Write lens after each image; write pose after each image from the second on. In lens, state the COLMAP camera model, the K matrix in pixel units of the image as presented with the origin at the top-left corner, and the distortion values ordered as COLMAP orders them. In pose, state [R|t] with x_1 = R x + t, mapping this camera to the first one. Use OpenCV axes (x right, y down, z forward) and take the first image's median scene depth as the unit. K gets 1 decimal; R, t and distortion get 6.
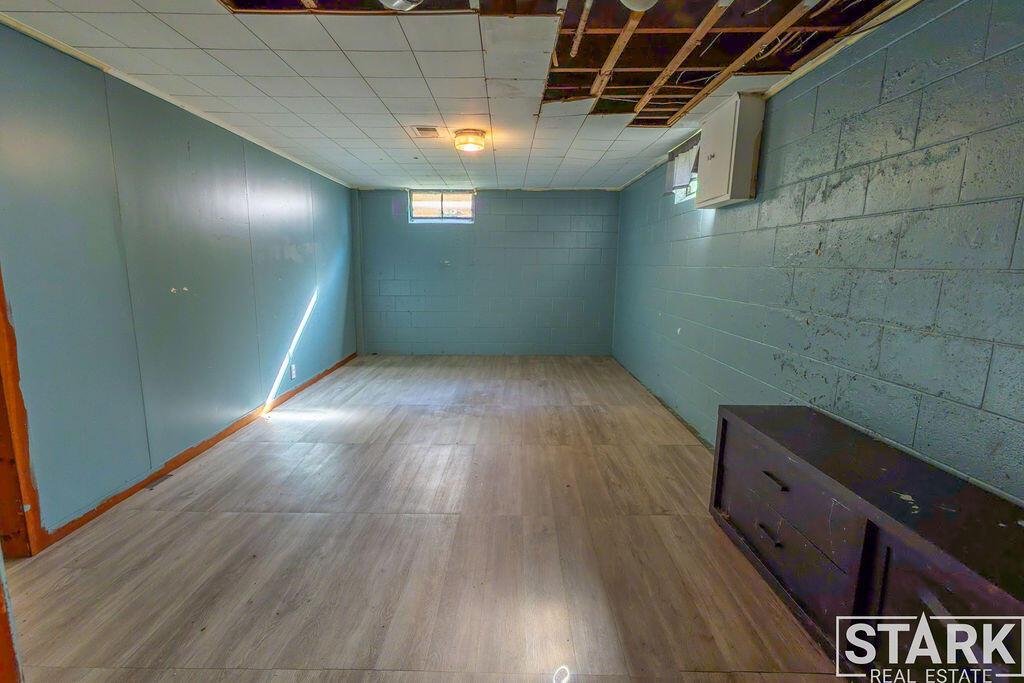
lens RADIAL K [[471.4, 0, 505.5], [0, 471.4, 341.7], [0, 0, 1]] dist [0.013597, -0.004006]
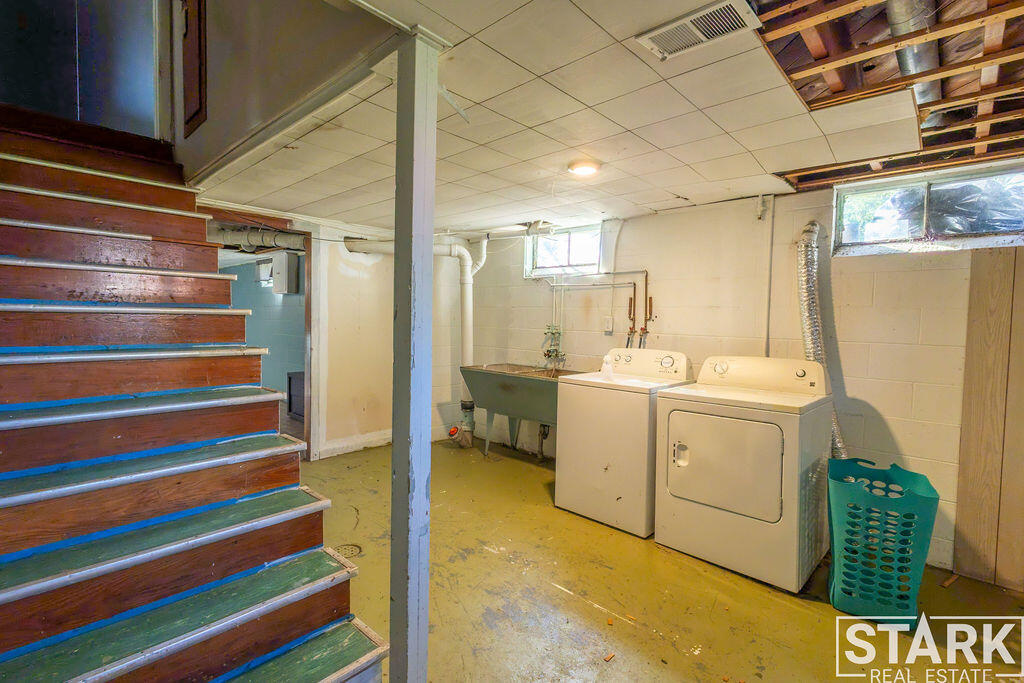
lens RADIAL K [[471.4, 0, 507.6], [0, 471.4, 341.9], [0, 0, 1]] dist [0.013597, -0.004006]
pose [[0.684581, -0.033094, 0.728185, -0.362174], [0.113624, 0.991603, -0.061755, 0.155129], [-0.720027, 0.125016, 0.682592, -0.994145]]
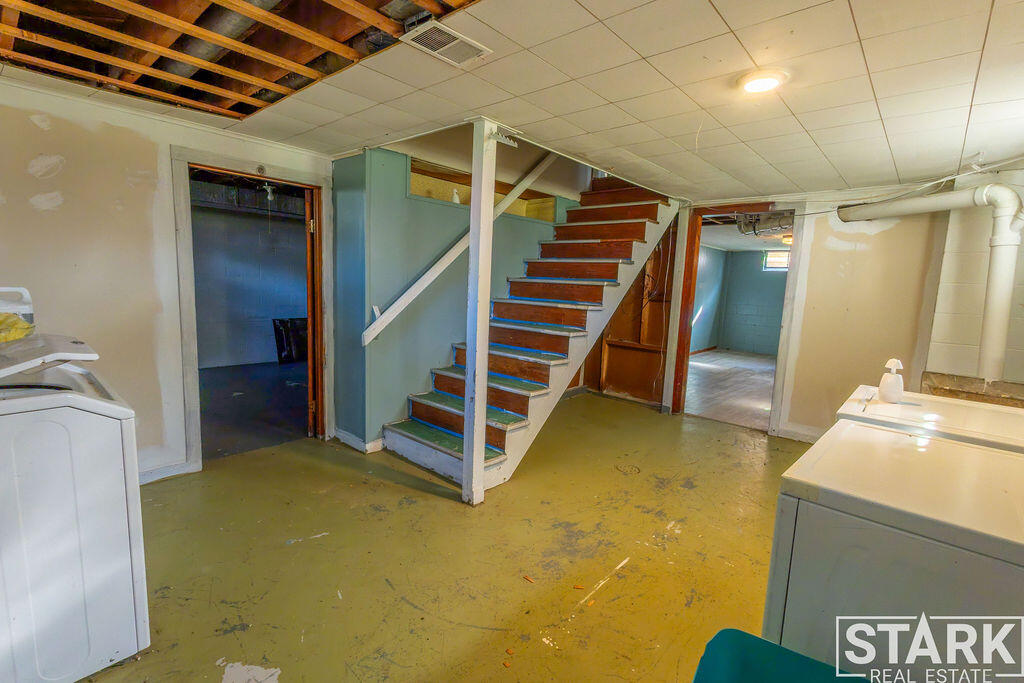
lens RADIAL K [[471.4, 0, 513.4], [0, 471.4, 335.8], [0, 0, 1]] dist [0.013597, -0.004006]
pose [[0.745114, 0.100491, -0.659322, 0.392719], [-0.148511, 0.988762, -0.017132, 0.187917], [0.650191, 0.110682, 0.751665, -1.162361]]
